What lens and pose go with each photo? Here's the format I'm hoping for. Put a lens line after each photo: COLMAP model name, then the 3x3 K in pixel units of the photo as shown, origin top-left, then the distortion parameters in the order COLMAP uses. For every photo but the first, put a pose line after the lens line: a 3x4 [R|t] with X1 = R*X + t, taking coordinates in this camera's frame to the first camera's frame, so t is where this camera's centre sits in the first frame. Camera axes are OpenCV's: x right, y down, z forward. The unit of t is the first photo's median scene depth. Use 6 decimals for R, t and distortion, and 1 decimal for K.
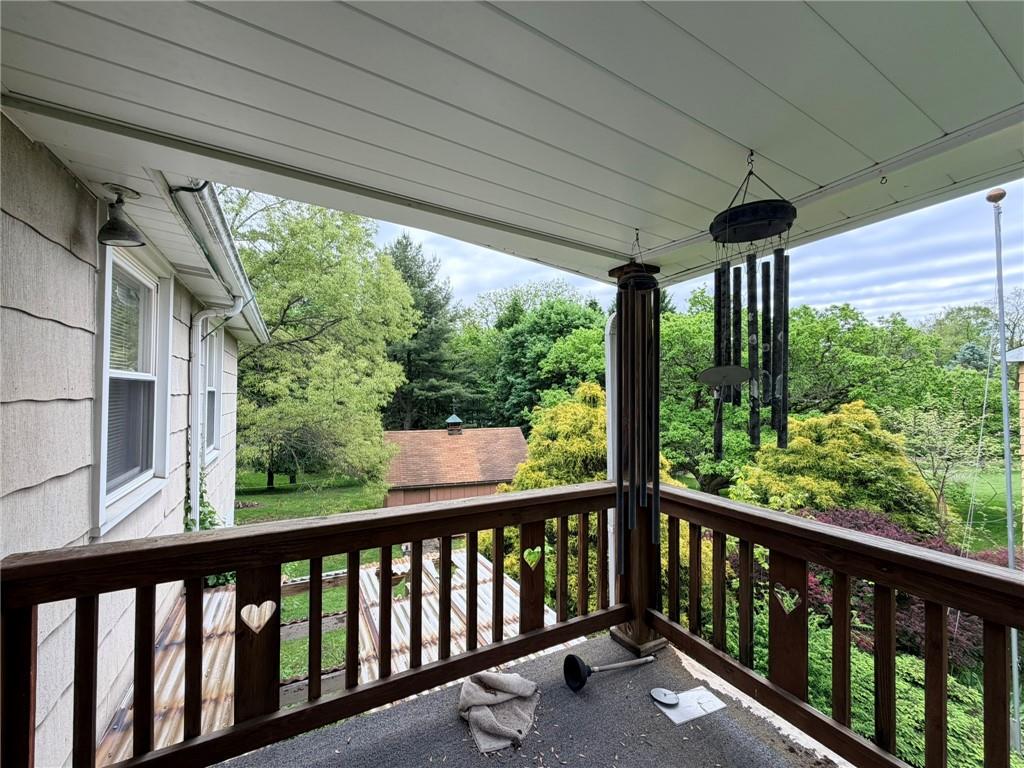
lens RADIAL K [[411.4, 0, 517.5], [0, 411.4, 385.6], [0, 0, 1]] dist [0.002200, 0.000264]
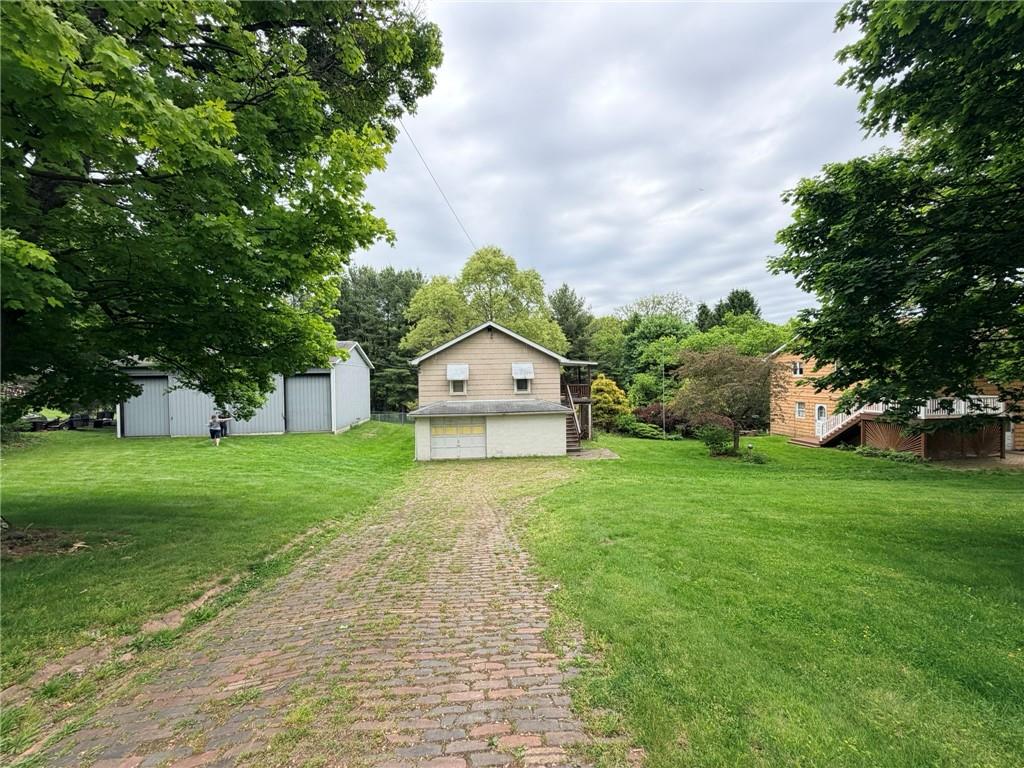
lens RADIAL K [[411.4, 0, 512.8], [0, 411.4, 379.8], [0, 0, 1]] dist [0.002200, 0.000264]
pose [[0.917508, -0.009381, -0.397606, 0.225868], [0.019874, 0.999554, 0.022279, -0.009808], [0.397220, -0.028343, 0.917286, -0.734178]]
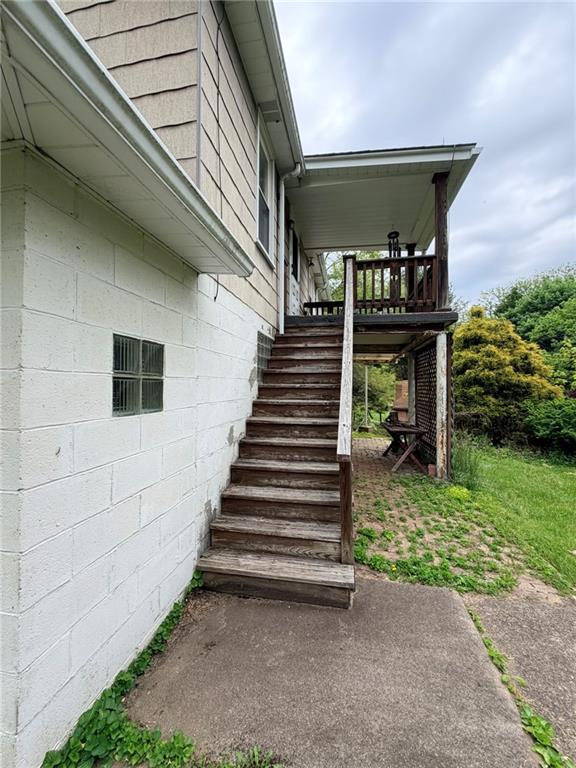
lens RADIAL K [[308.5, 0, 288.5], [0, 308.5, 387.1], [0, 0, 1]] dist [0.002200, 0.000264]
pose [[0.761517, -0.002513, -0.648140, 0.094962], [0.011624, 0.999885, 0.009781, 0.075383], [0.648040, -0.014983, 0.761459, -0.148535]]
